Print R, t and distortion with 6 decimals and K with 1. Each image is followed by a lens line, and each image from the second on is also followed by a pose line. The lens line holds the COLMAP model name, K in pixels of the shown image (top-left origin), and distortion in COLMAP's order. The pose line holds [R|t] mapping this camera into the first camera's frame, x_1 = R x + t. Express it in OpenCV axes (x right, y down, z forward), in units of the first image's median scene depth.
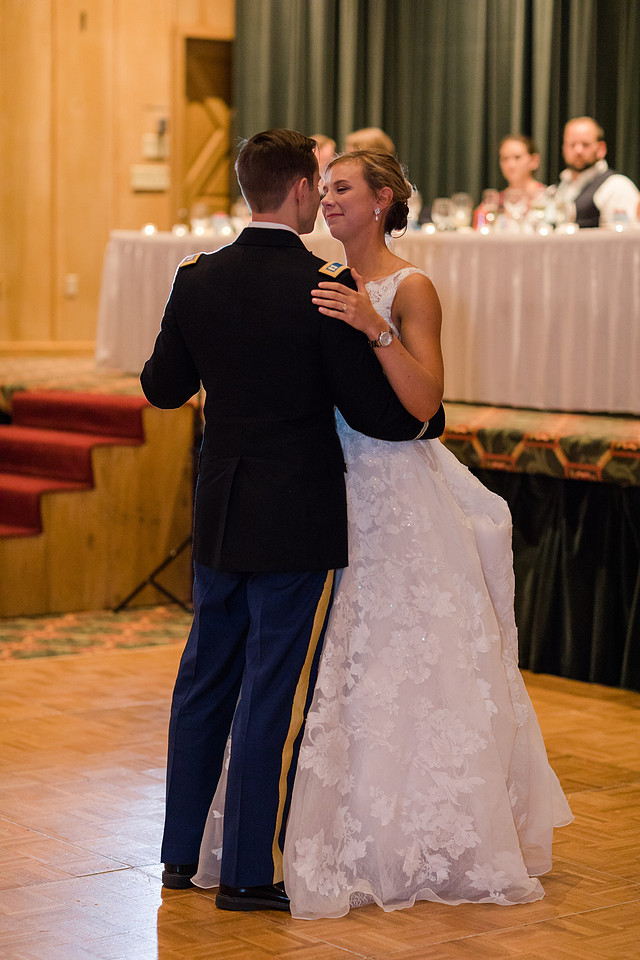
lens RADIAL K [[2295.3, 0, 320.0], [0, 2295.3, 480.0], [0, 0, 1]] dist [-0.047729, 0.163544]
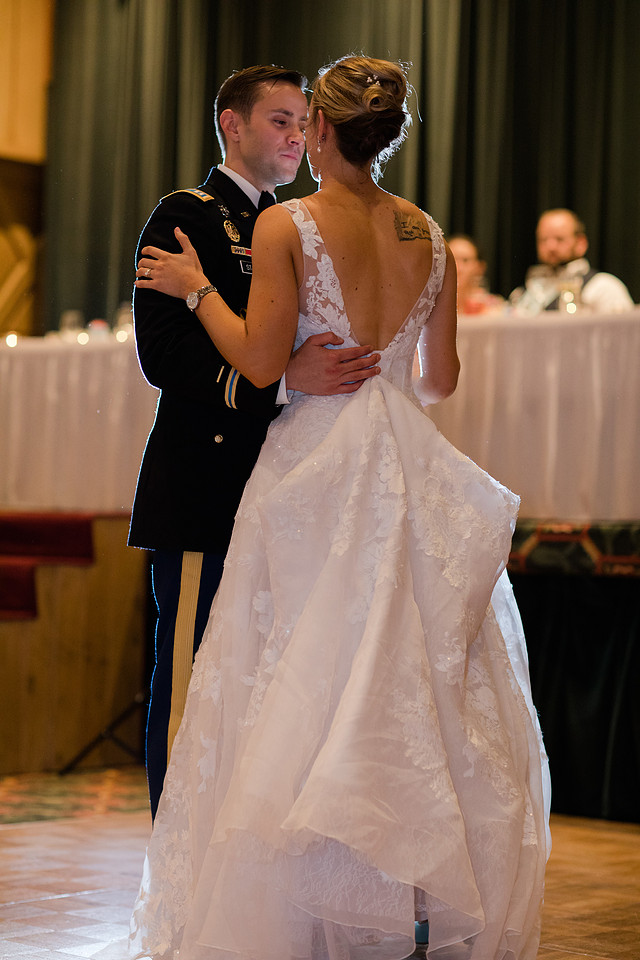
lens RADIAL K [[2178.5, 0, 293.1], [0, 2178.5, 480.5], [0, 0, 1]] dist [-0.048881, 0.072517]
pose [[0.981384, 0.018500, 0.191162, -0.155100], [0.002842, 0.993842, -0.110771, 0.039843], [-0.192034, 0.109252, 0.975288, 0.244121]]
